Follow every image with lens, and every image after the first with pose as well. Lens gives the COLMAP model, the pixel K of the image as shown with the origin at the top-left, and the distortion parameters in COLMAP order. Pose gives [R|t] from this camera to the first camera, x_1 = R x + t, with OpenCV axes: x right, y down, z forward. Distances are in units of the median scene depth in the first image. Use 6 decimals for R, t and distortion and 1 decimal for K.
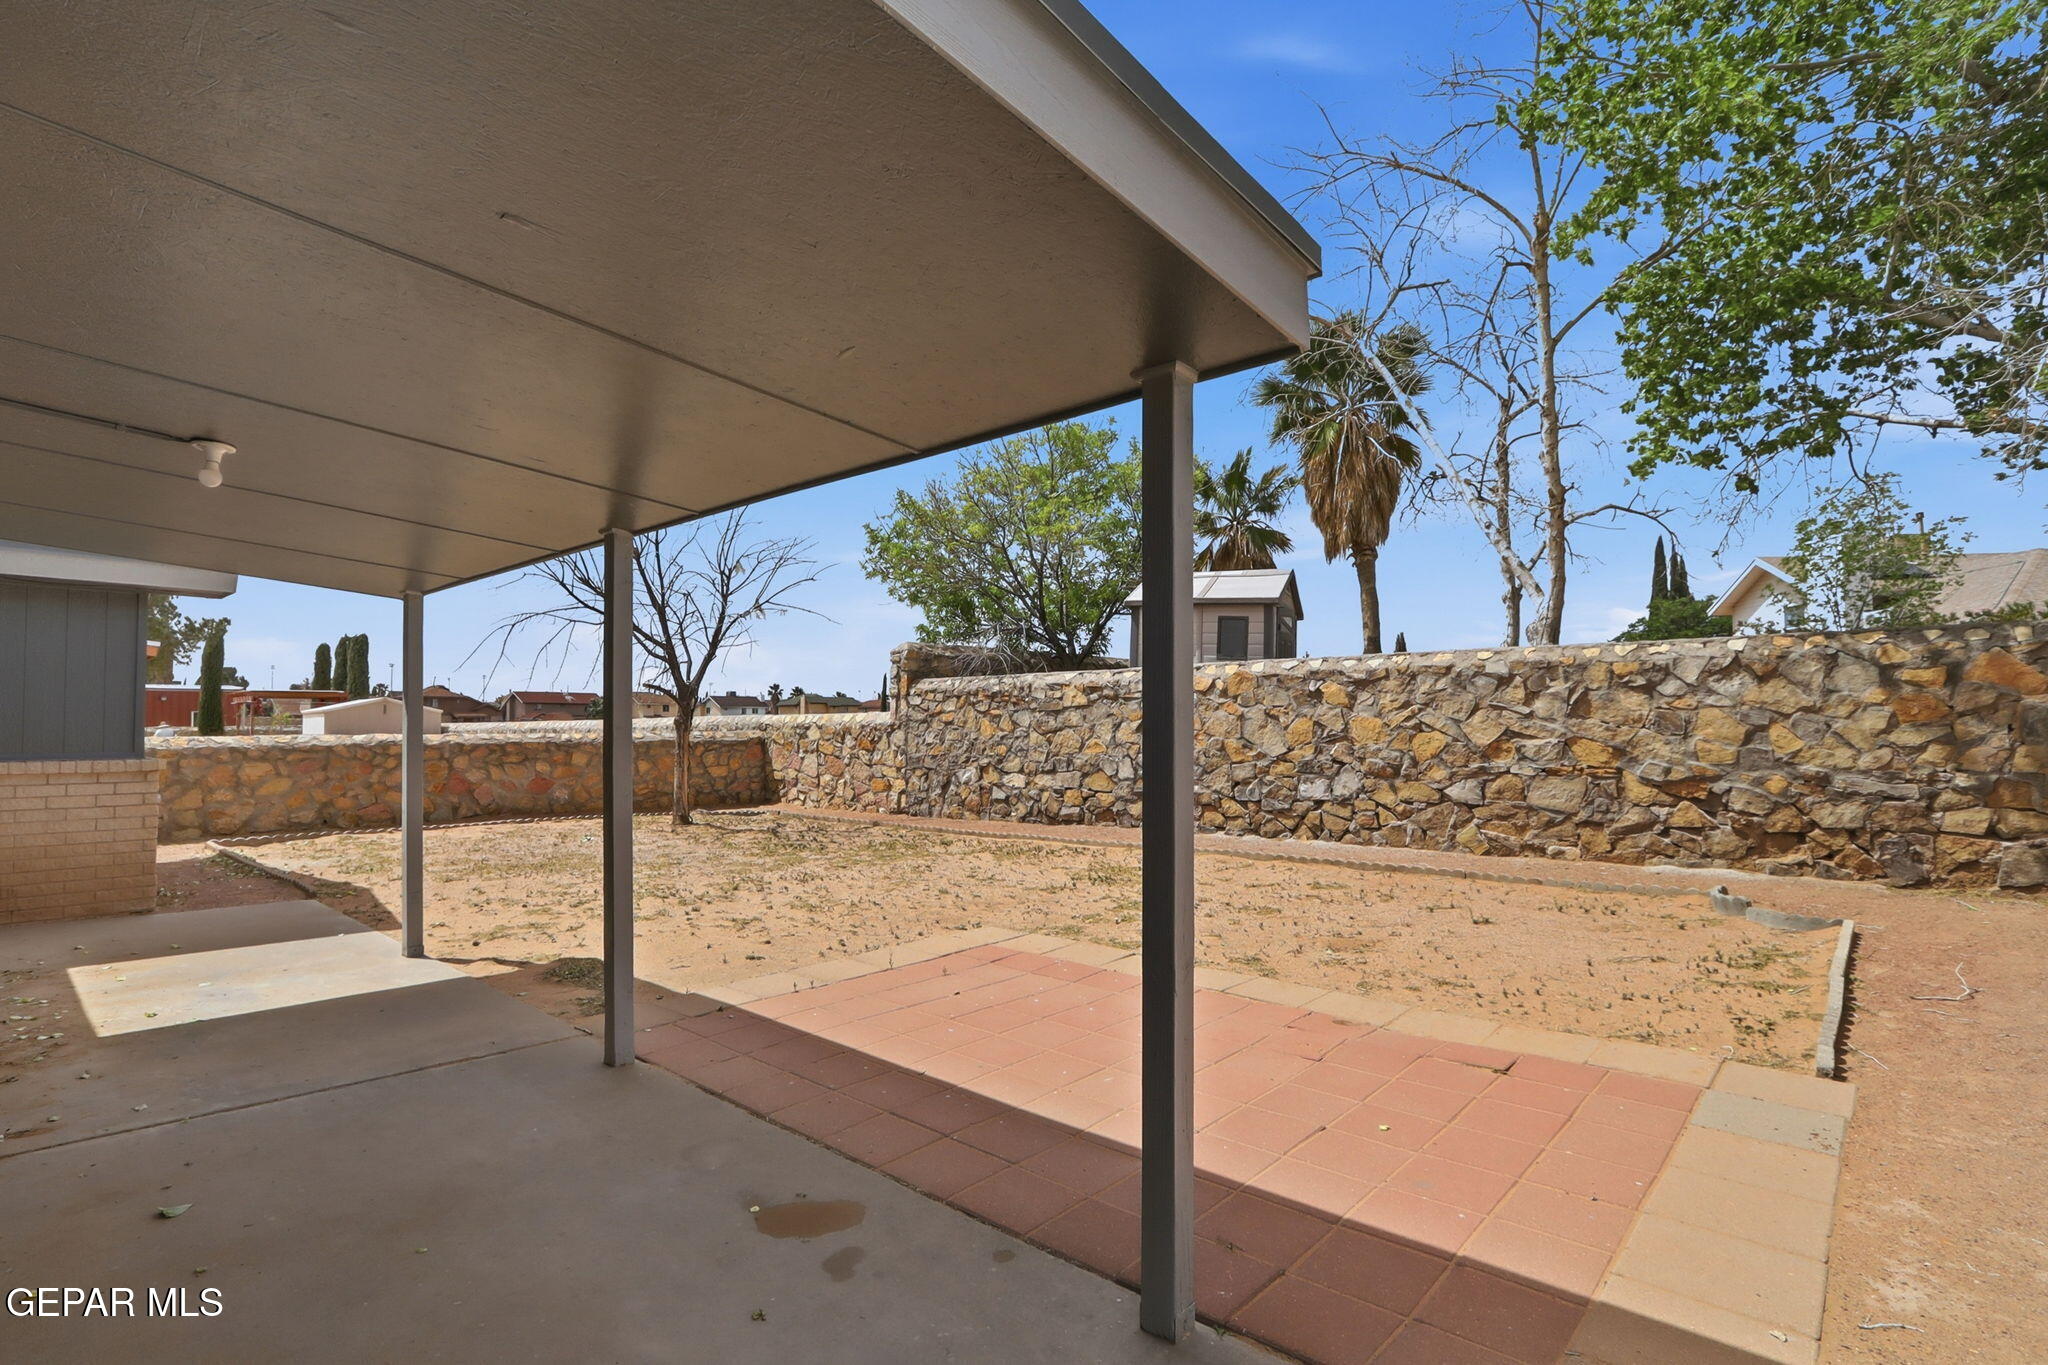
lens RADIAL K [[971.3, 0, 1030.6], [0, 971.3, 694.2], [0, 0, 1]] dist [-0.004994, -0.000769]
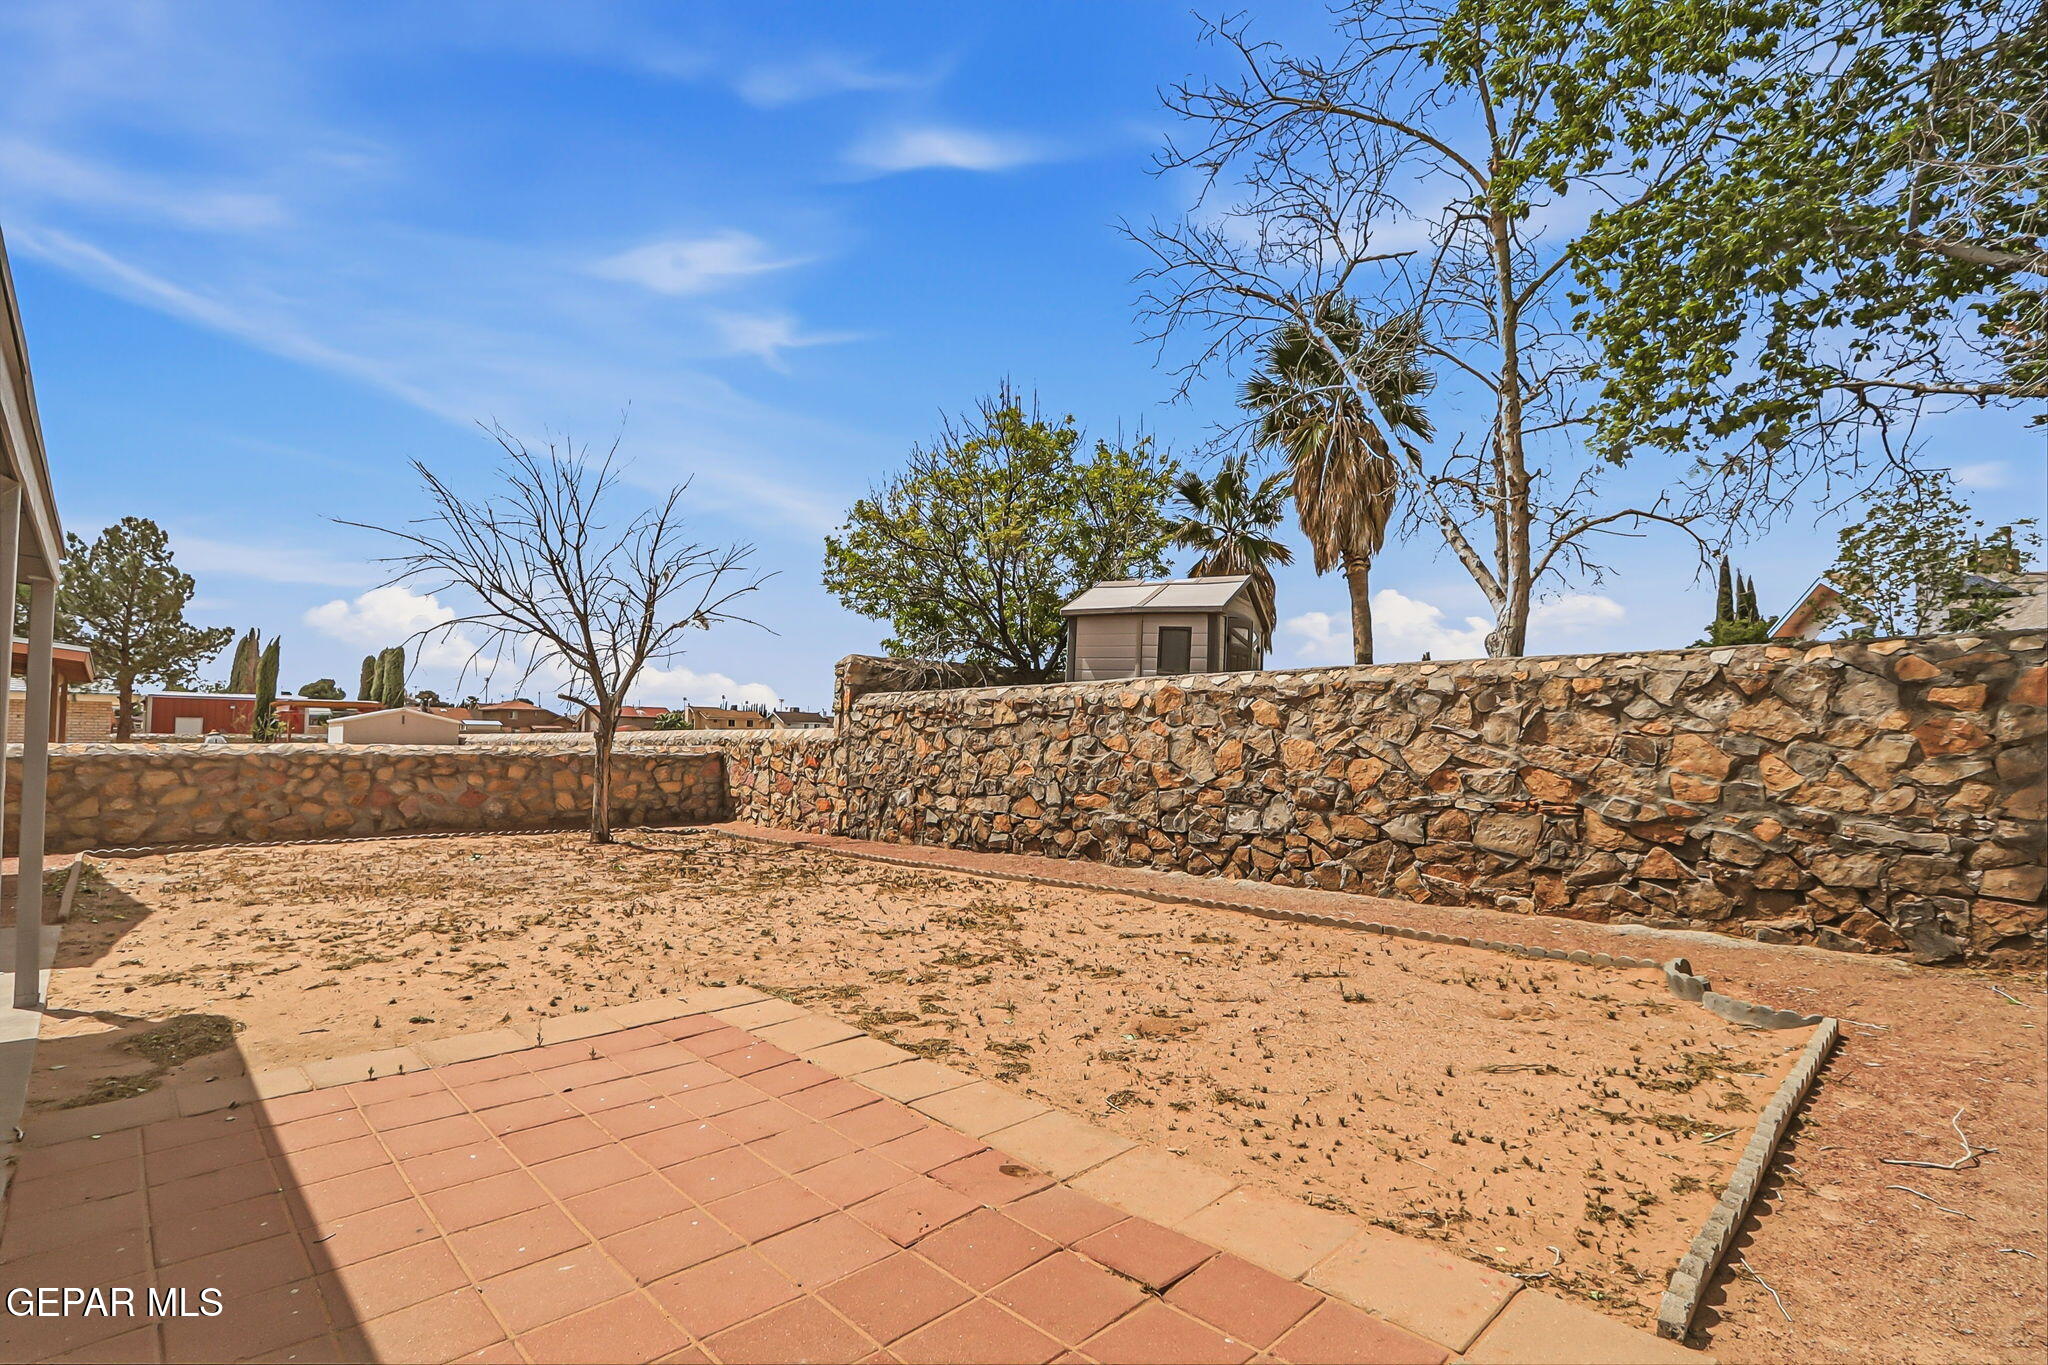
lens RADIAL K [[949.9, 0, 1023.6], [0, 949.9, 698.3], [0, 0, 1]] dist [-0.010844, 0.001483]
pose [[0.997446, 0.010487, -0.070655, 0.163202], [-0.011640, 0.999806, -0.015917, 0.002738], [0.070474, 0.016699, 0.997374, 0.134497]]
